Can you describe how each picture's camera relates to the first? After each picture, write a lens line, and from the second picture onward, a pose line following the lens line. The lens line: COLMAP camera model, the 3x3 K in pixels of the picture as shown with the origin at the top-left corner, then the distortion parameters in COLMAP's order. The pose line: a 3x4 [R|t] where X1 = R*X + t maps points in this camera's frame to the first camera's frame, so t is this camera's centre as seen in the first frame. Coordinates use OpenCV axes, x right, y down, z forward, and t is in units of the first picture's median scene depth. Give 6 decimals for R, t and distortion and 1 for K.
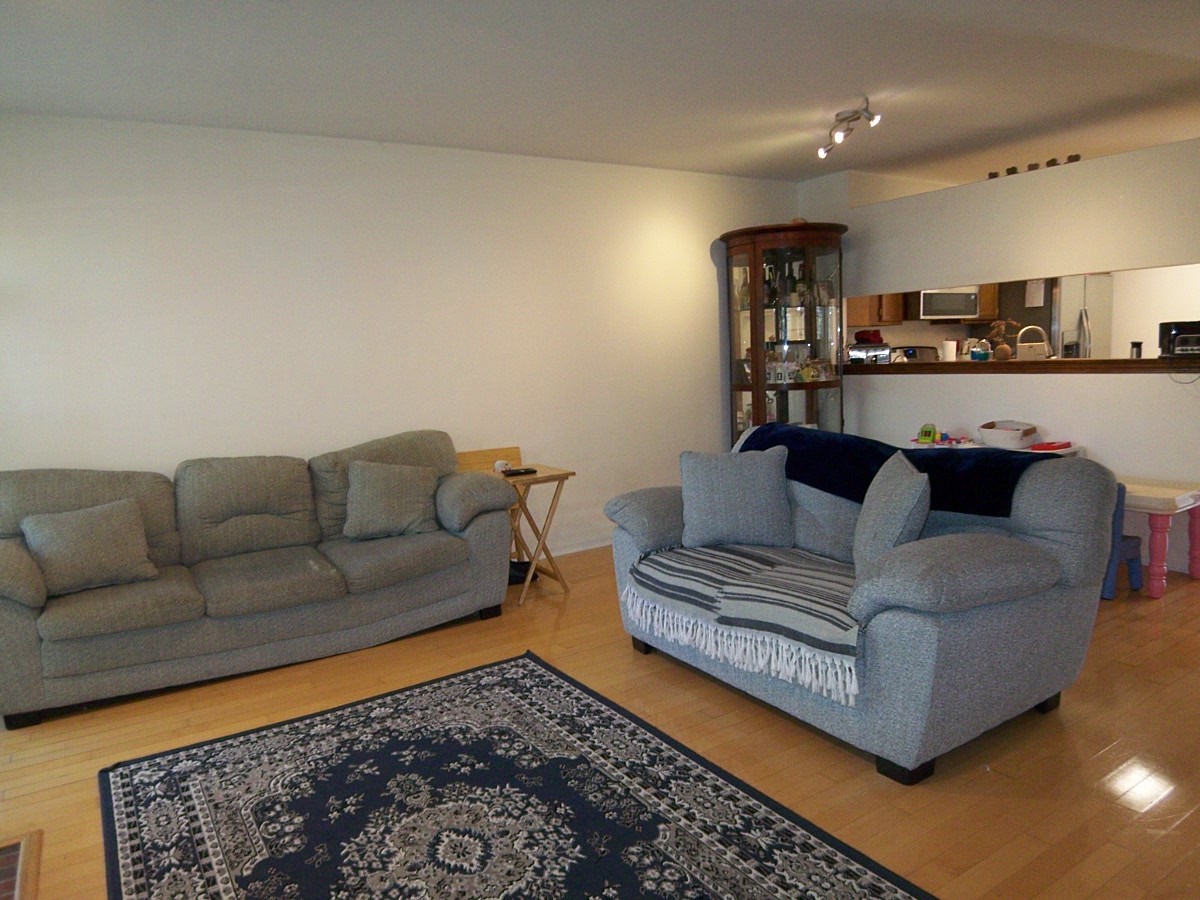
lens RADIAL K [[818.5, 0, 599.8], [0, 818.5, 456.7], [0, 0, 1]] dist [-0.000636, -0.051812]
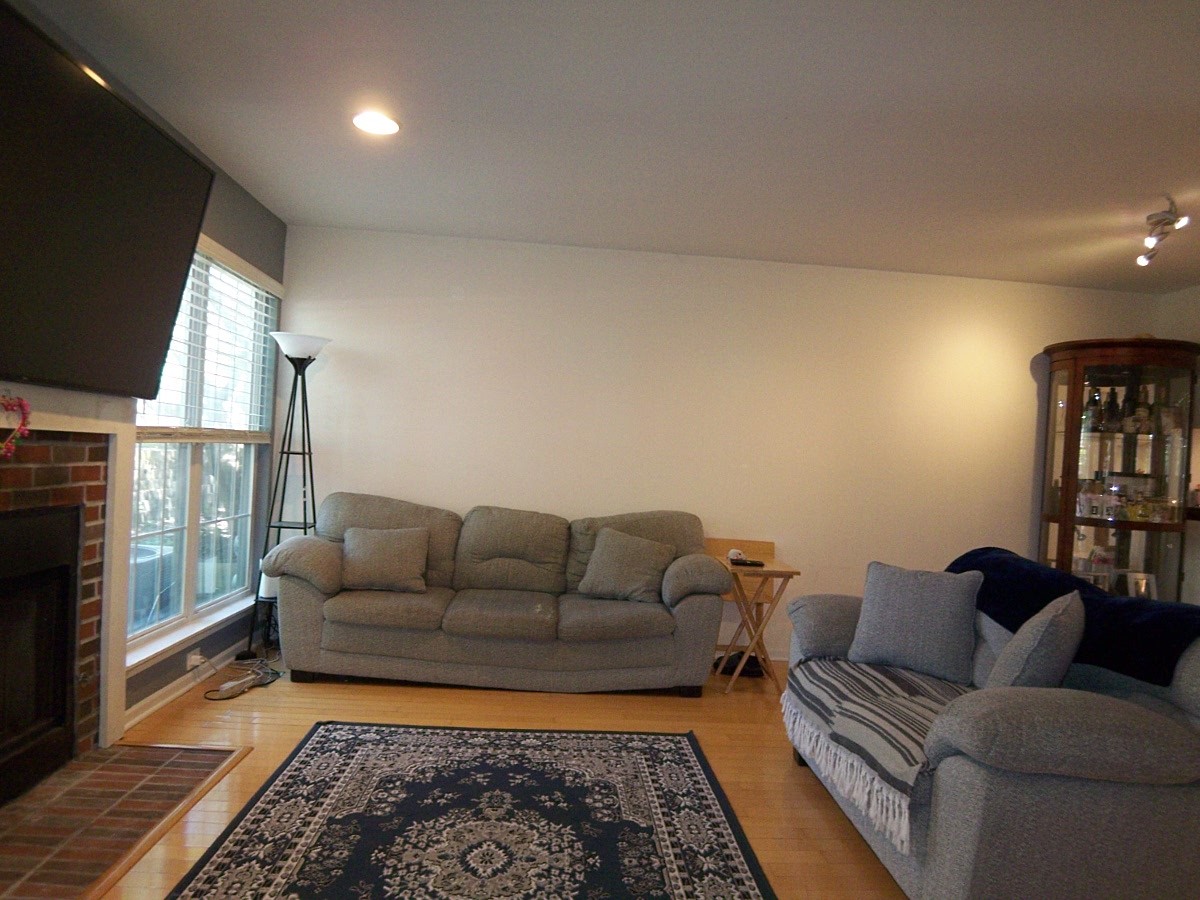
lens RADIAL K [[818.2, 0, 606.1], [0, 818.2, 461.9], [0, 0, 1]] dist [-0.004964, -0.057804]
pose [[0.869601, 0.105685, -0.482312, 0.337957], [-0.163796, 0.983256, -0.079869, 0.007974], [0.465795, 0.148455, 0.872351, 0.016463]]
